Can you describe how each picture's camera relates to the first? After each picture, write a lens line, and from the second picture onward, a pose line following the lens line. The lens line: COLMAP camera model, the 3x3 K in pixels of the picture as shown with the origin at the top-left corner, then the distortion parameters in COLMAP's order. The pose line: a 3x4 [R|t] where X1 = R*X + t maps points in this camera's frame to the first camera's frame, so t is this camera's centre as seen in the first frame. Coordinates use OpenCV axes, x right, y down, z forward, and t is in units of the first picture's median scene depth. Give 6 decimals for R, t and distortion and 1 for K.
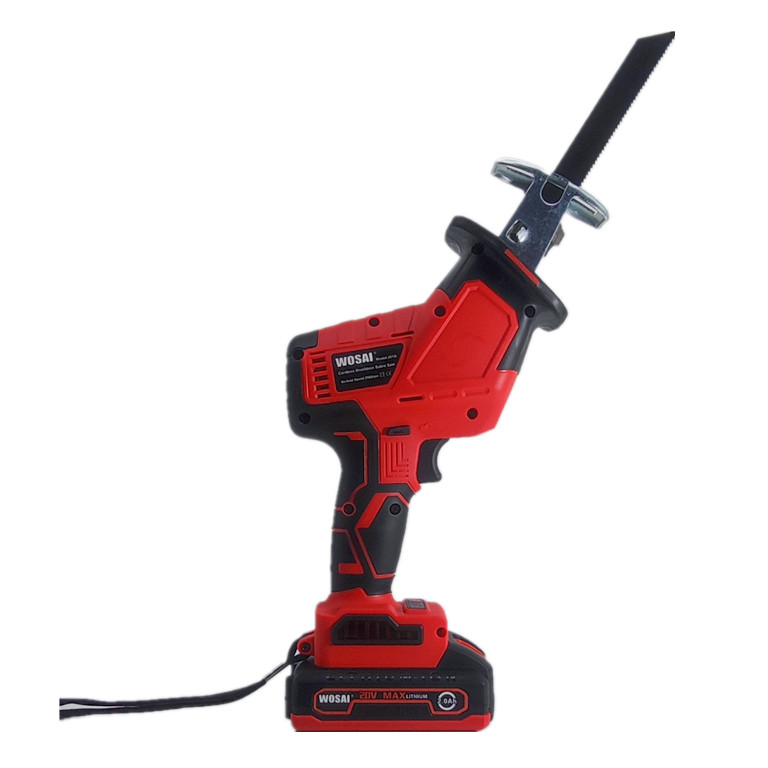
lens RADIAL K [[943.0, 0, 384.0], [0, 943.0, 384.0], [0, 0, 1]] dist [0.003796, 0.008964]
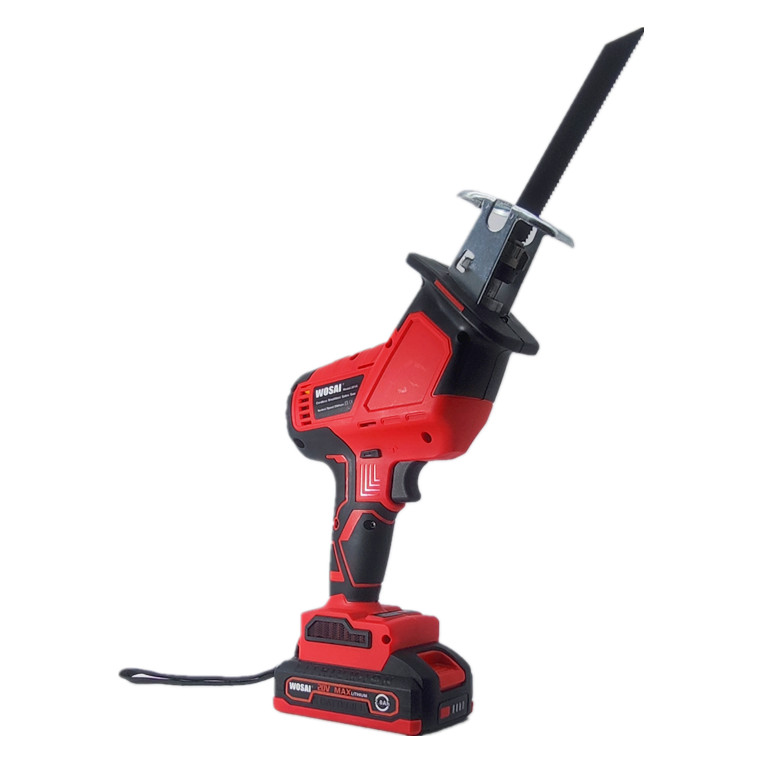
lens RADIAL K [[943.0, 0, 384.0], [0, 943.0, 384.0], [0, 0, 1]] dist [0.003796, 0.008964]
pose [[0.836030, -0.046345, -0.546722, 0.648394], [0.028555, 0.998751, -0.040997, 0.014585], [0.547939, 0.018664, 0.836310, 0.085342]]
